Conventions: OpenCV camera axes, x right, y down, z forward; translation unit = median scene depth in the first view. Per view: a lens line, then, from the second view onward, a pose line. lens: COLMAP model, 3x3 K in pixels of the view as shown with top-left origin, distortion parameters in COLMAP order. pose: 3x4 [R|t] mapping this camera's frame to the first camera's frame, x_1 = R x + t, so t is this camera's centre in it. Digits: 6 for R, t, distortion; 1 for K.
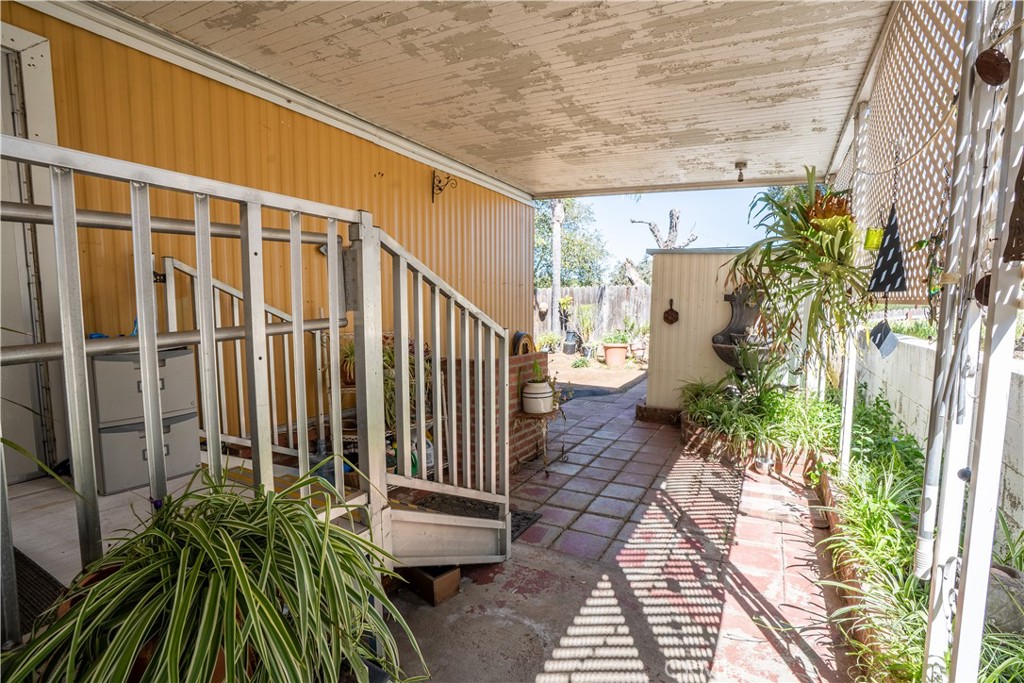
lens RADIAL K [[476.0, 0, 517.8], [0, 476.0, 350.0], [0, 0, 1]] dist [-0.069186, 0.025388]
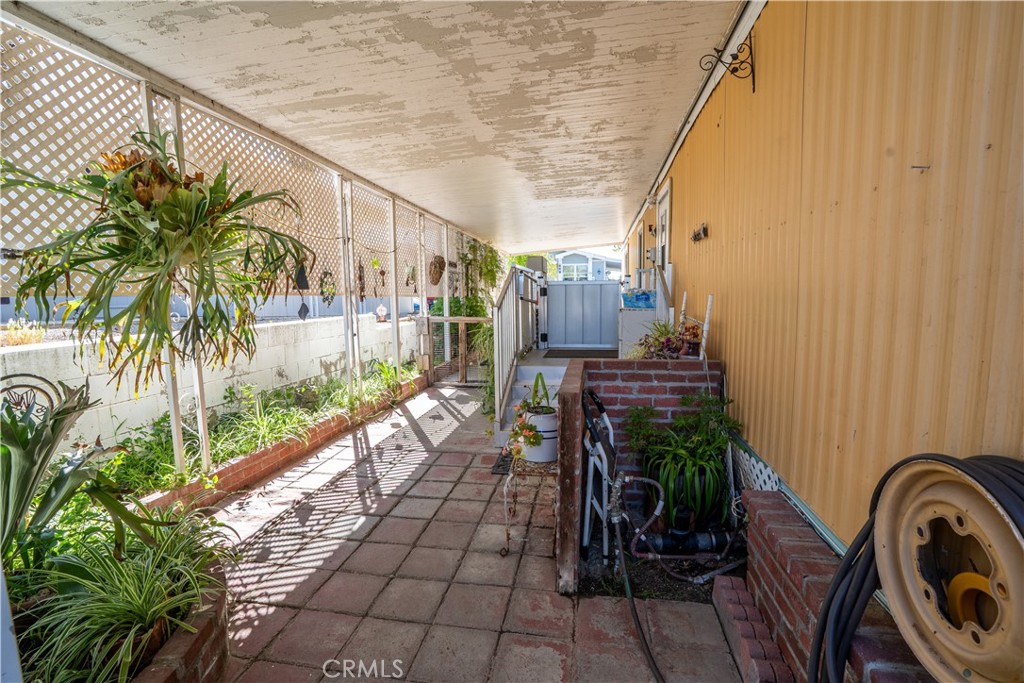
lens RADIAL K [[476.0, 0, 517.8], [0, 476.0, 350.0], [0, 0, 1]] dist [-0.069186, 0.025388]
pose [[-0.941582, 0.050477, -0.332980, 0.384029], [-0.015720, 0.981040, 0.193169, -0.184094], [0.336417, 0.187119, -0.922936, 2.168266]]
